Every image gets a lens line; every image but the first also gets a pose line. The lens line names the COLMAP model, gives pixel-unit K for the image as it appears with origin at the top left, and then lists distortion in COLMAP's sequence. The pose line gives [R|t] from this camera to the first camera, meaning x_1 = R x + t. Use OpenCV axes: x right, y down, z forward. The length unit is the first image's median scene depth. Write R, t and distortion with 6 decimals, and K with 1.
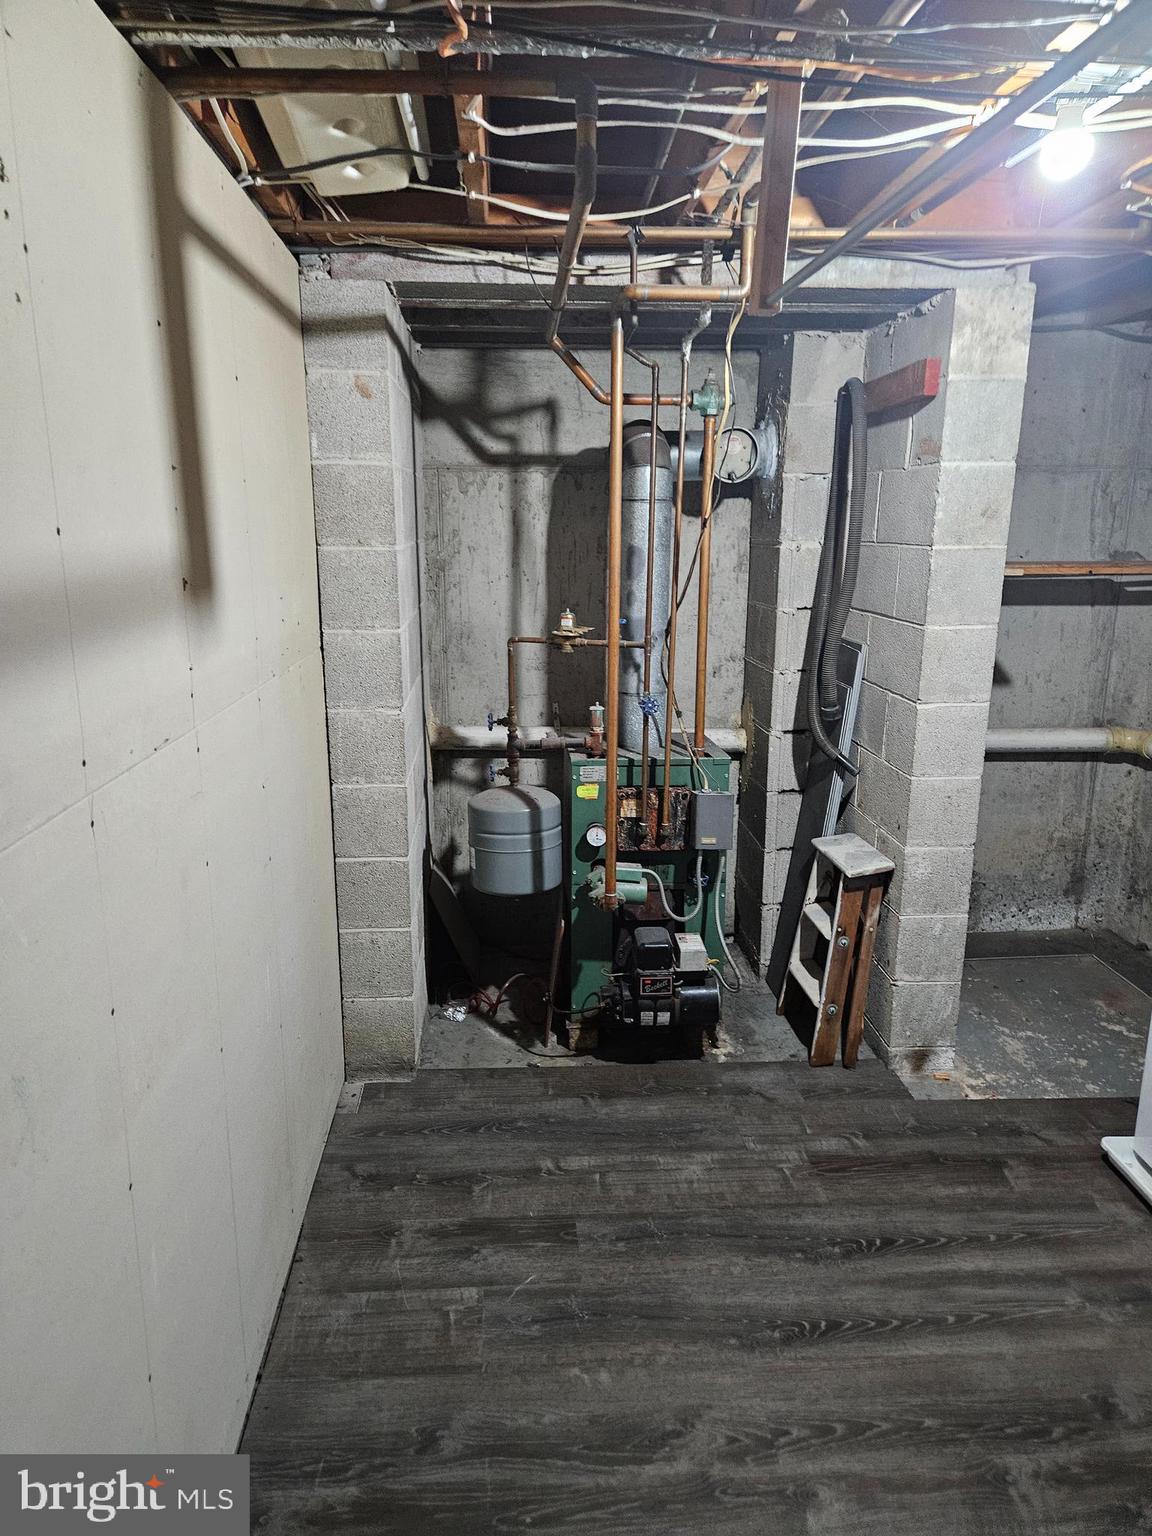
lens RADIAL K [[1025.1, 0, 558.9], [0, 1025.1, 769.1], [0, 0, 1]] dist [0.087233, -0.069780]
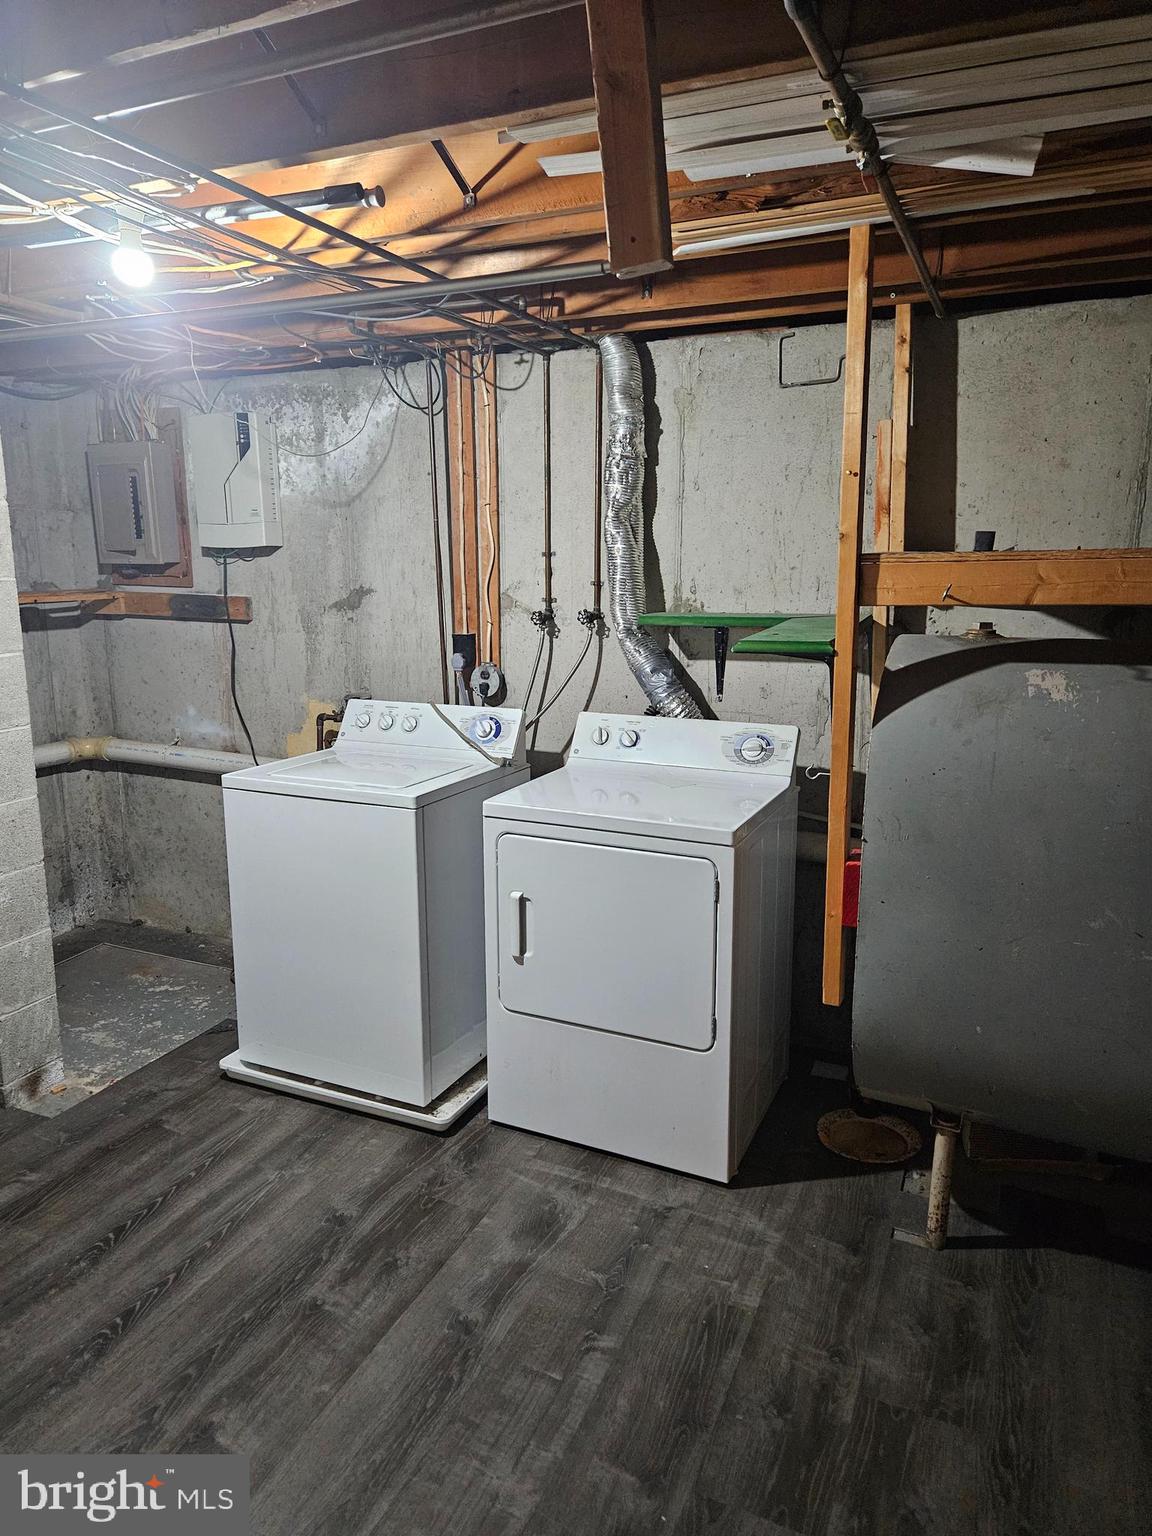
lens RADIAL K [[1025.1, 0, 558.9], [0, 1025.1, 769.1], [0, 0, 1]] dist [0.087233, -0.069780]
pose [[0.466246, -0.182478, 0.865631, -0.263986], [0.205904, 0.974006, 0.094420, -0.009795], [-0.860359, 0.134214, 0.491700, 0.025896]]
